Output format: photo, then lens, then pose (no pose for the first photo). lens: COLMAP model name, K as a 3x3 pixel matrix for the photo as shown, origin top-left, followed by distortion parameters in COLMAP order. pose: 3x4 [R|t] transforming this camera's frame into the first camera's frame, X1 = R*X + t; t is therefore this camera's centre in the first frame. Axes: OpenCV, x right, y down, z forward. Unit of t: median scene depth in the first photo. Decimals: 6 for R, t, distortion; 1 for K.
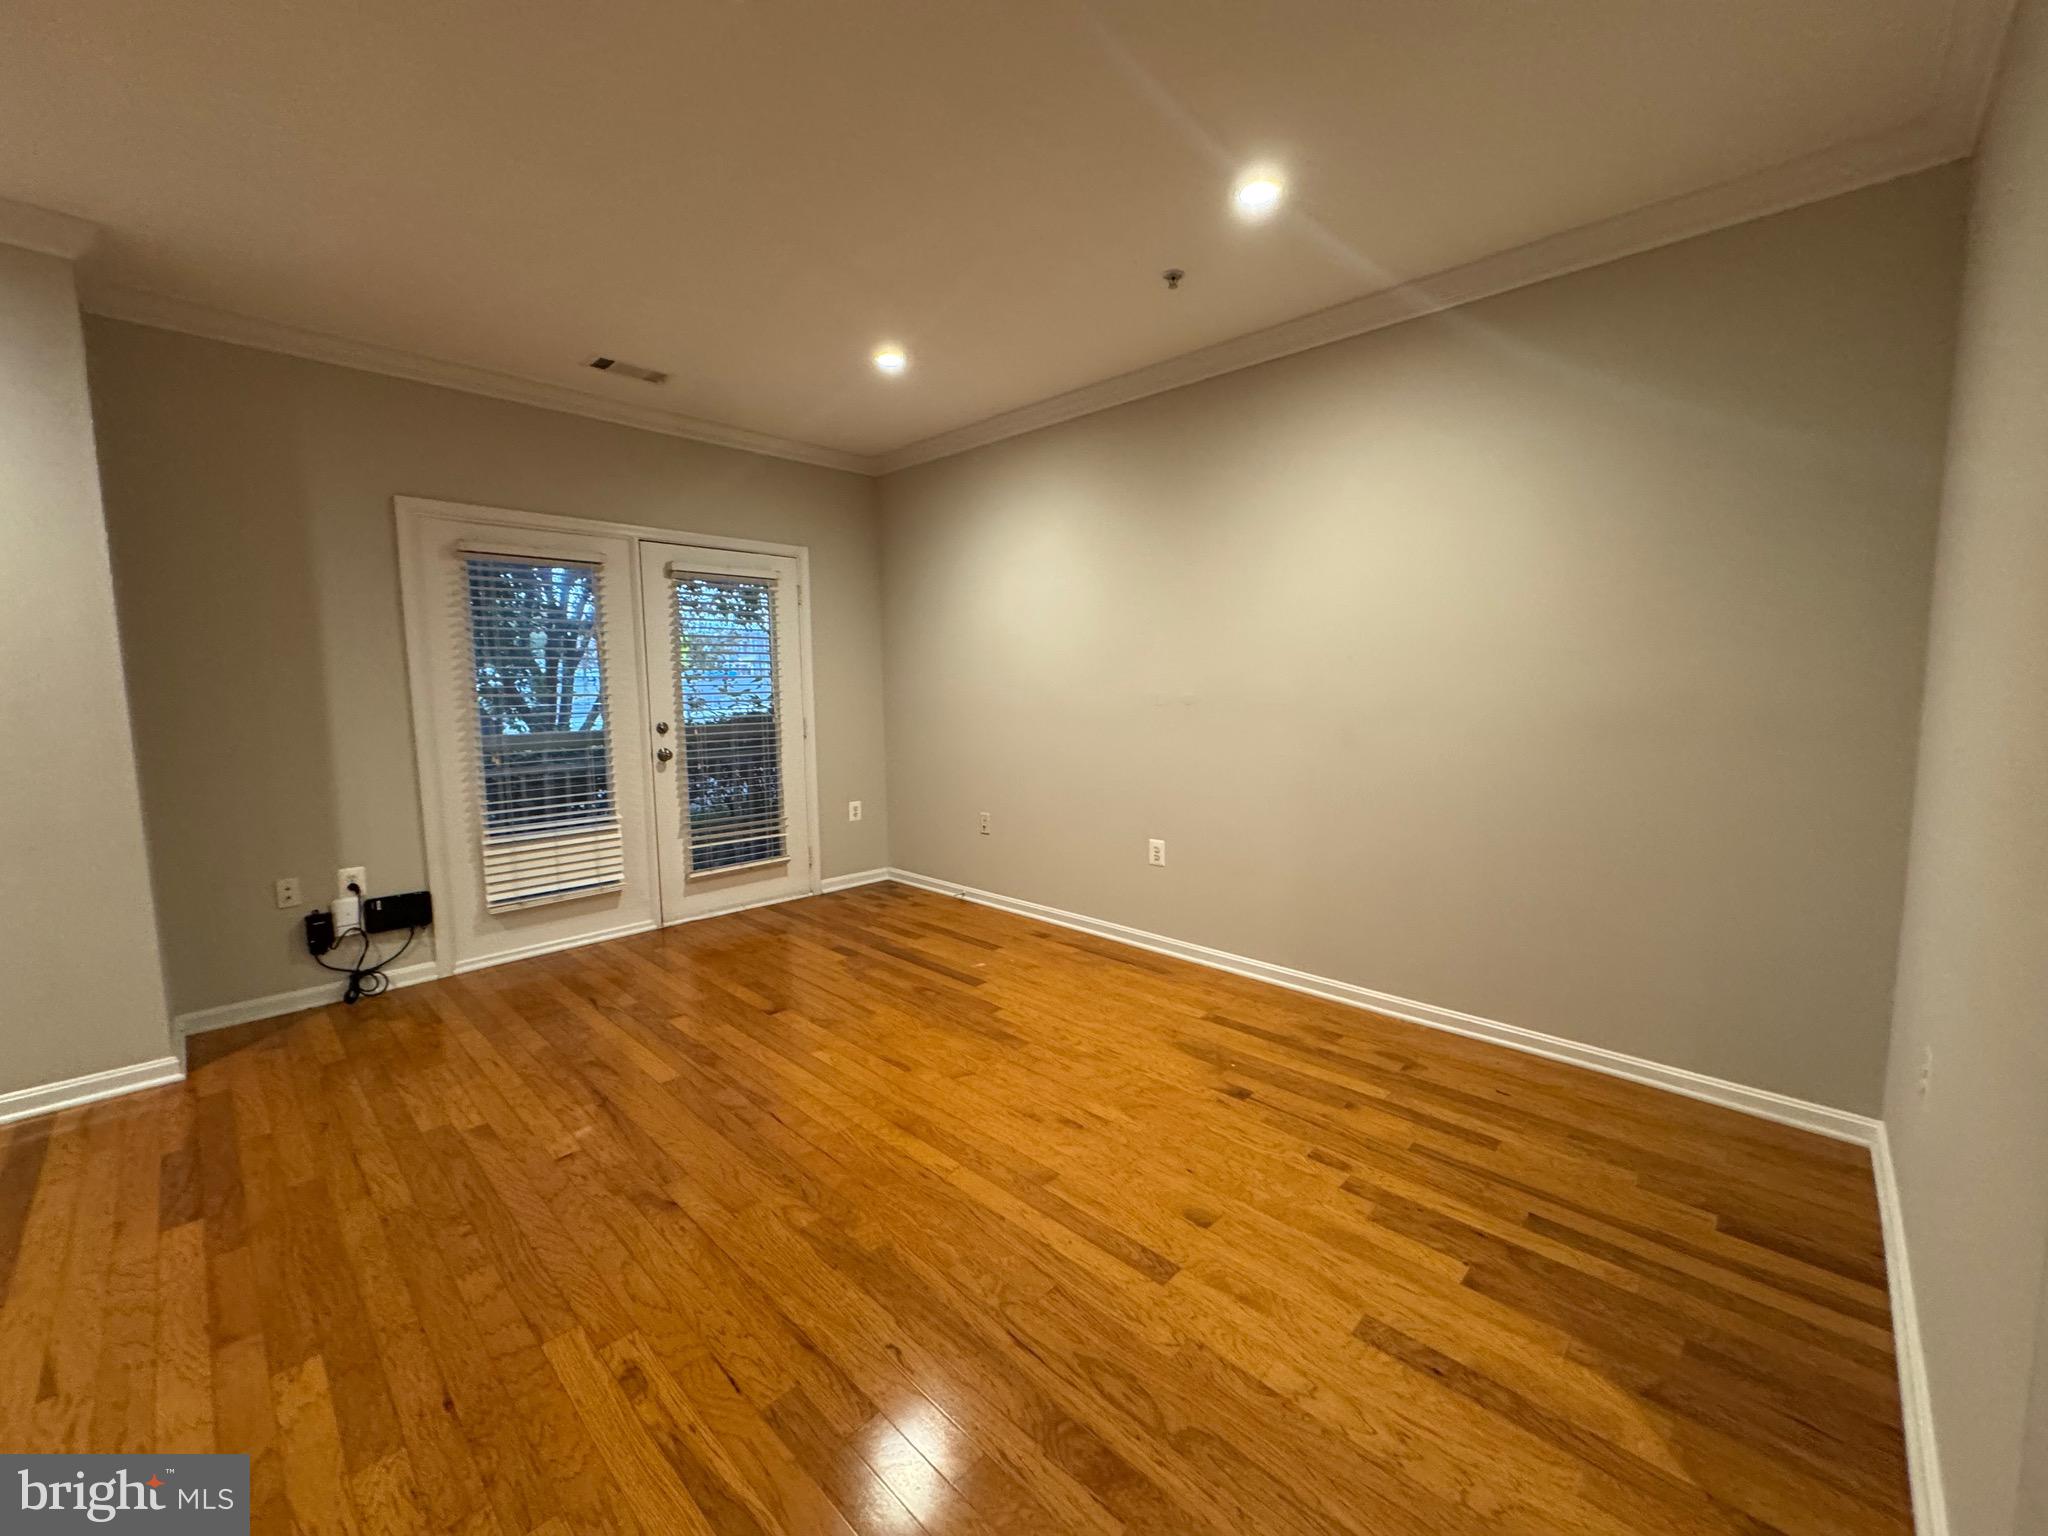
lens RADIAL K [[813.9, 0, 1019.1], [0, 813.9, 773.3], [0, 0, 1]] dist [-0.002816, 0.000466]
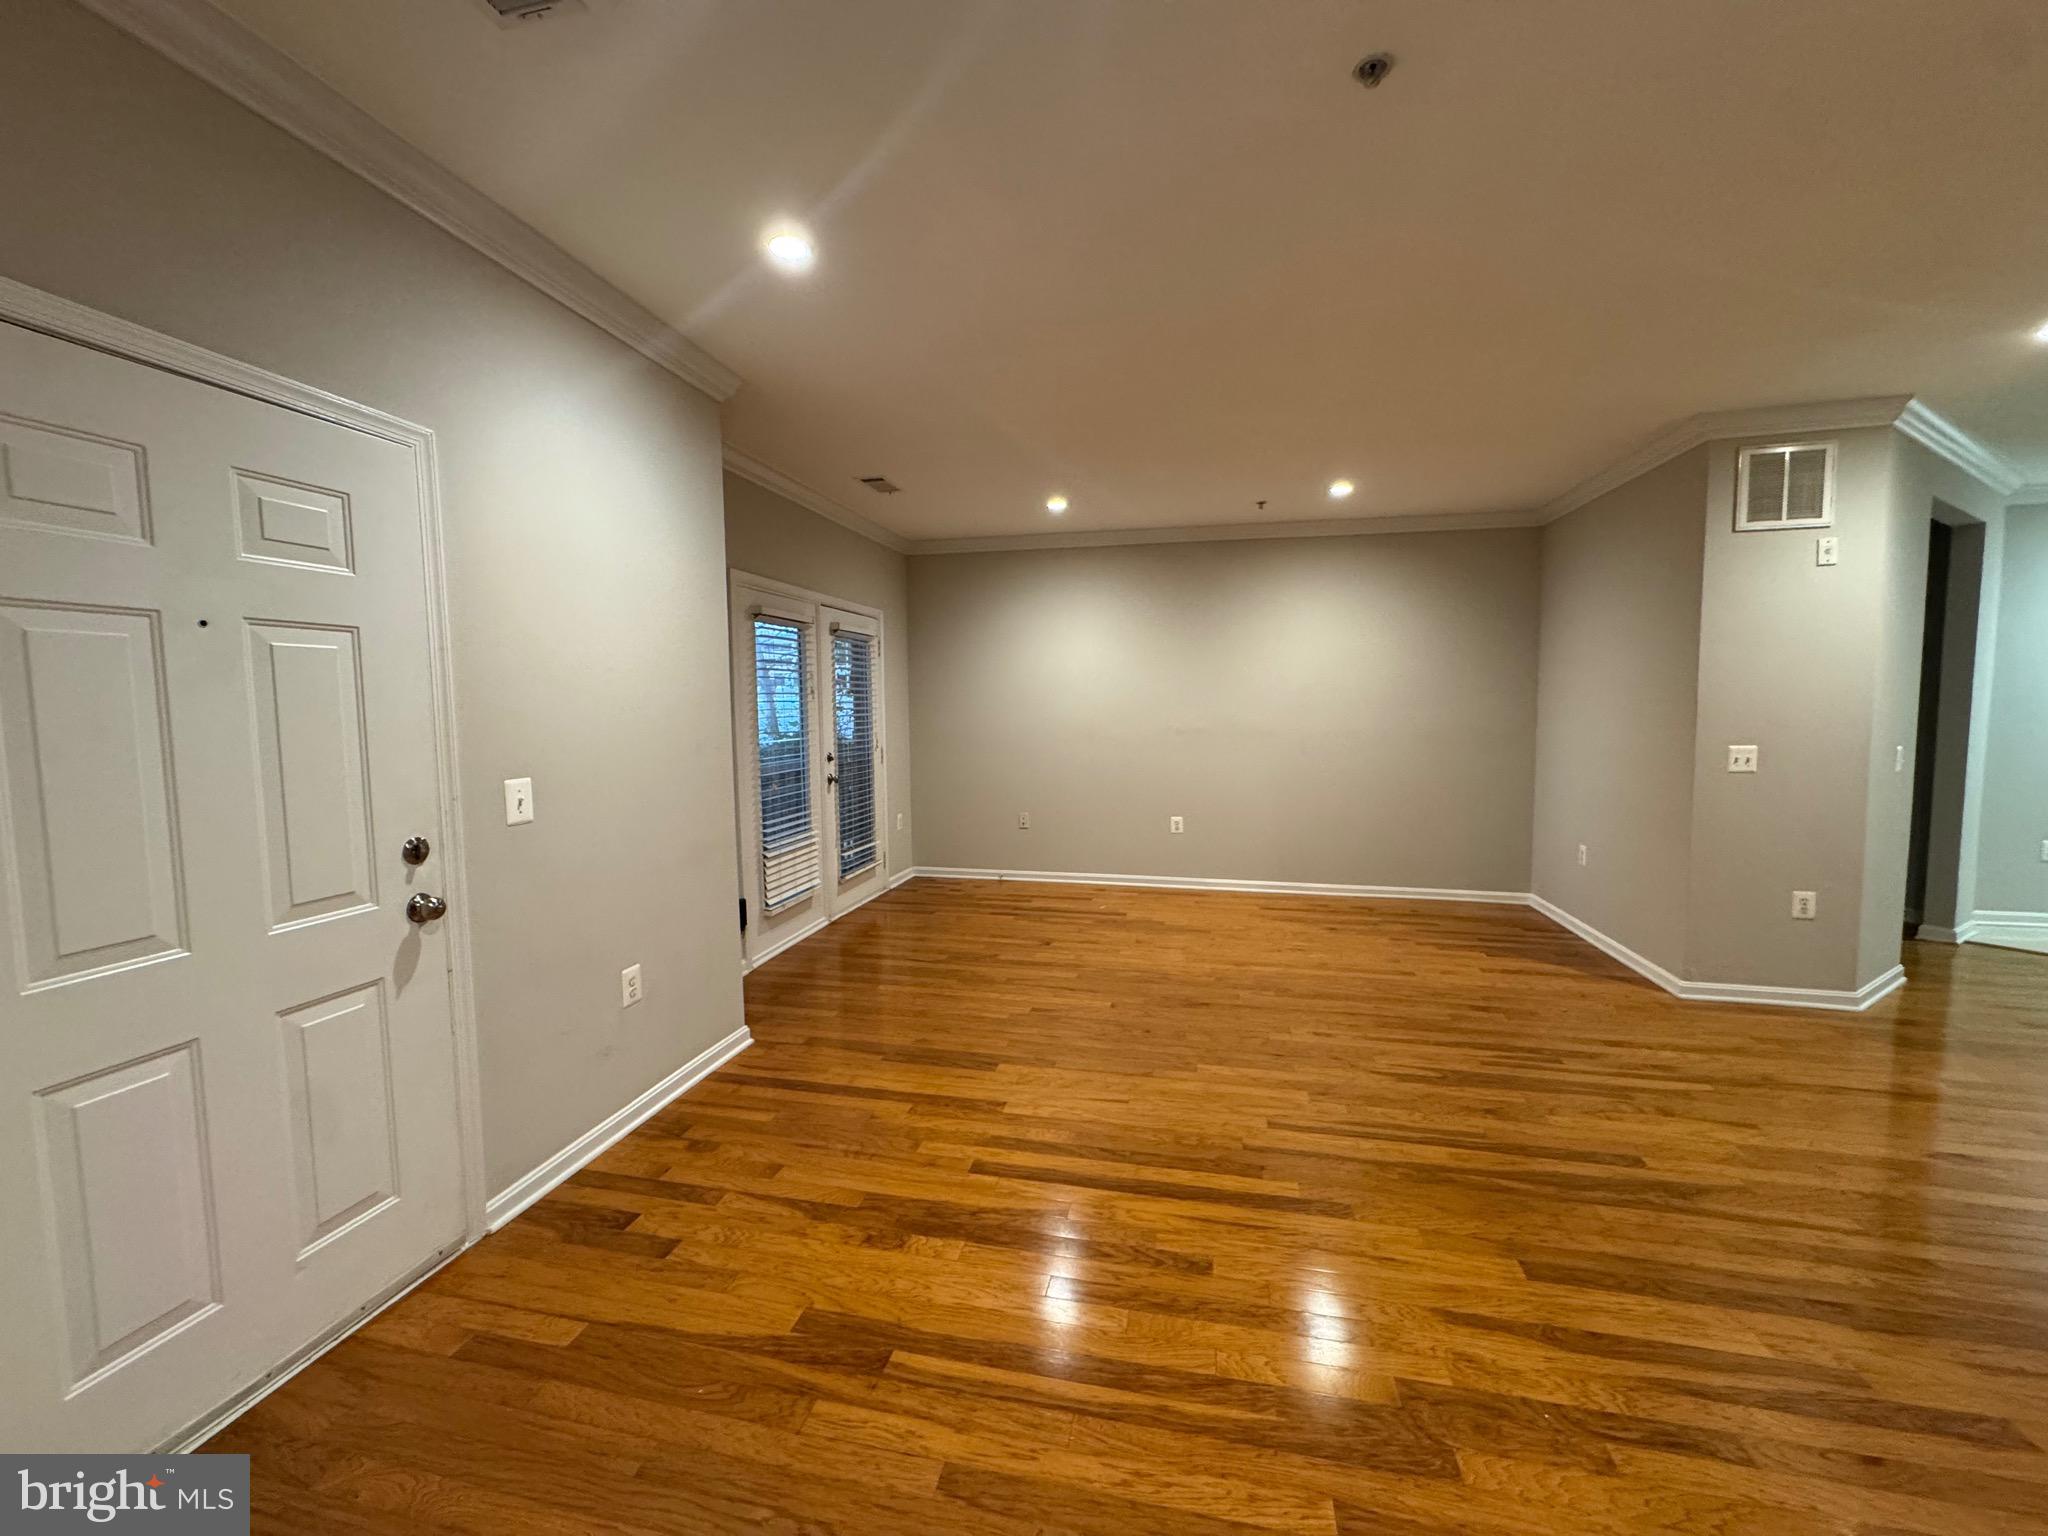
lens RADIAL K [[813.9, 0, 1026.6], [0, 813.9, 769.9], [0, 0, 1]] dist [-0.002816, 0.000466]
pose [[0.856511, -0.039790, 0.514593, -1.078390], [0.058960, 0.998040, -0.020963, 0.007795], [-0.512750, 0.048296, 0.857178, -0.255171]]
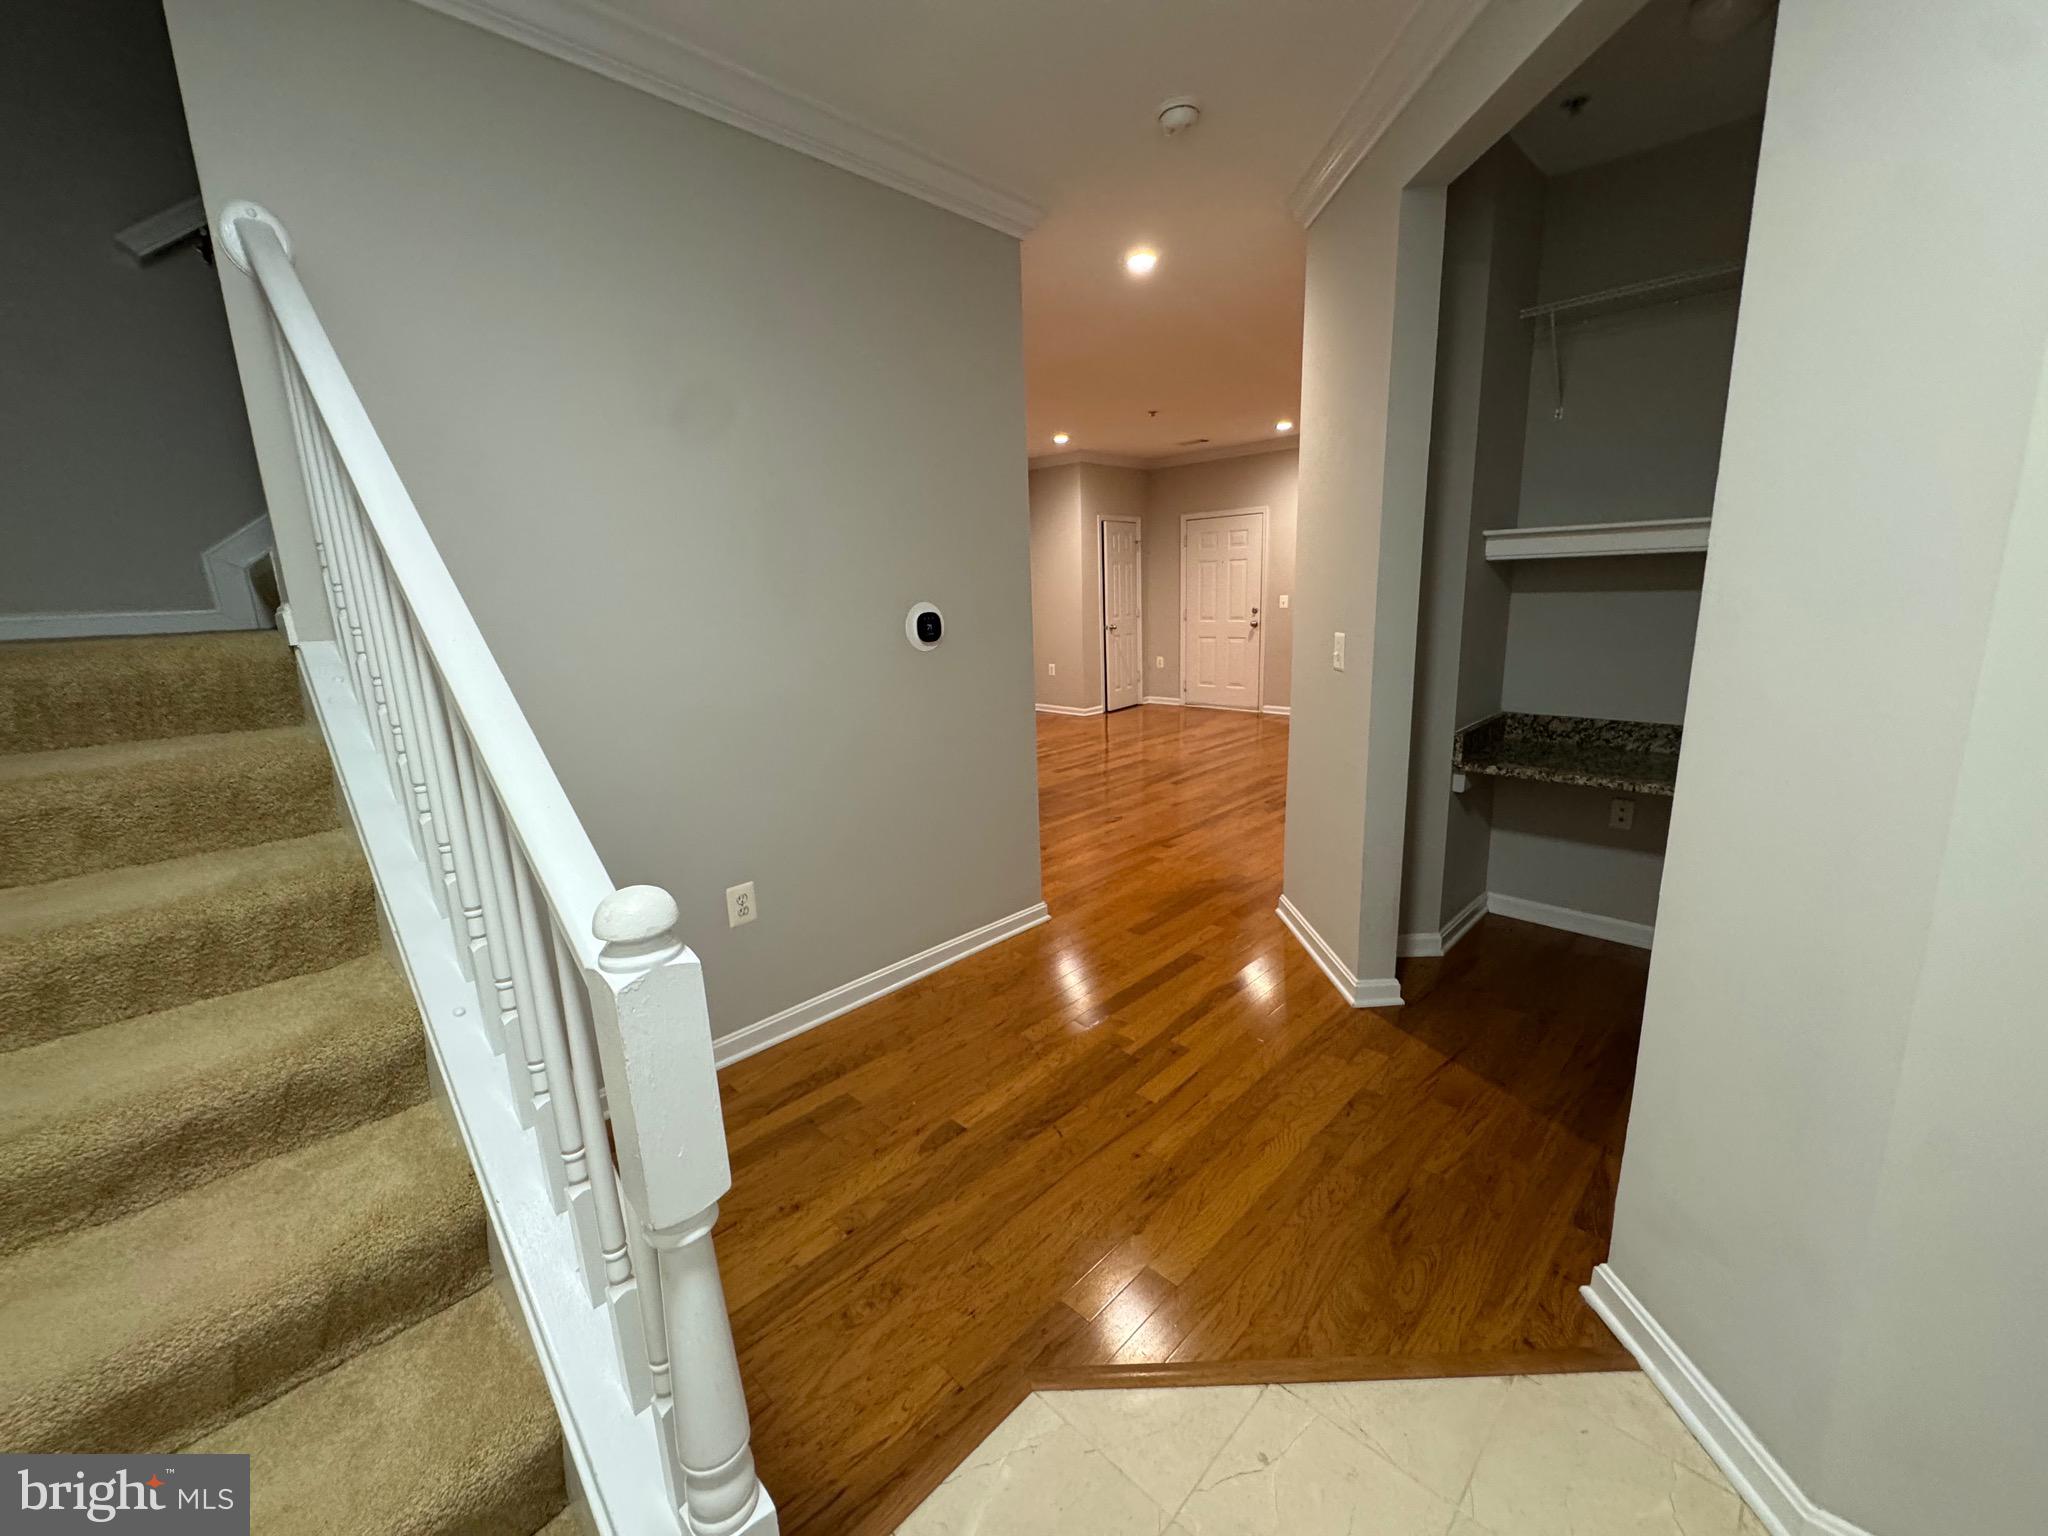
lens RADIAL K [[813.9, 0, 1033.0], [0, 813.9, 774.9], [0, 0, 1]] dist [-0.002816, 0.000466]
pose [[-0.003317, 0.227472, -0.973779, 1.462944], [-0.071767, 0.971219, 0.227119, -0.001145], [0.997416, 0.070638, 0.013103, -0.206077]]
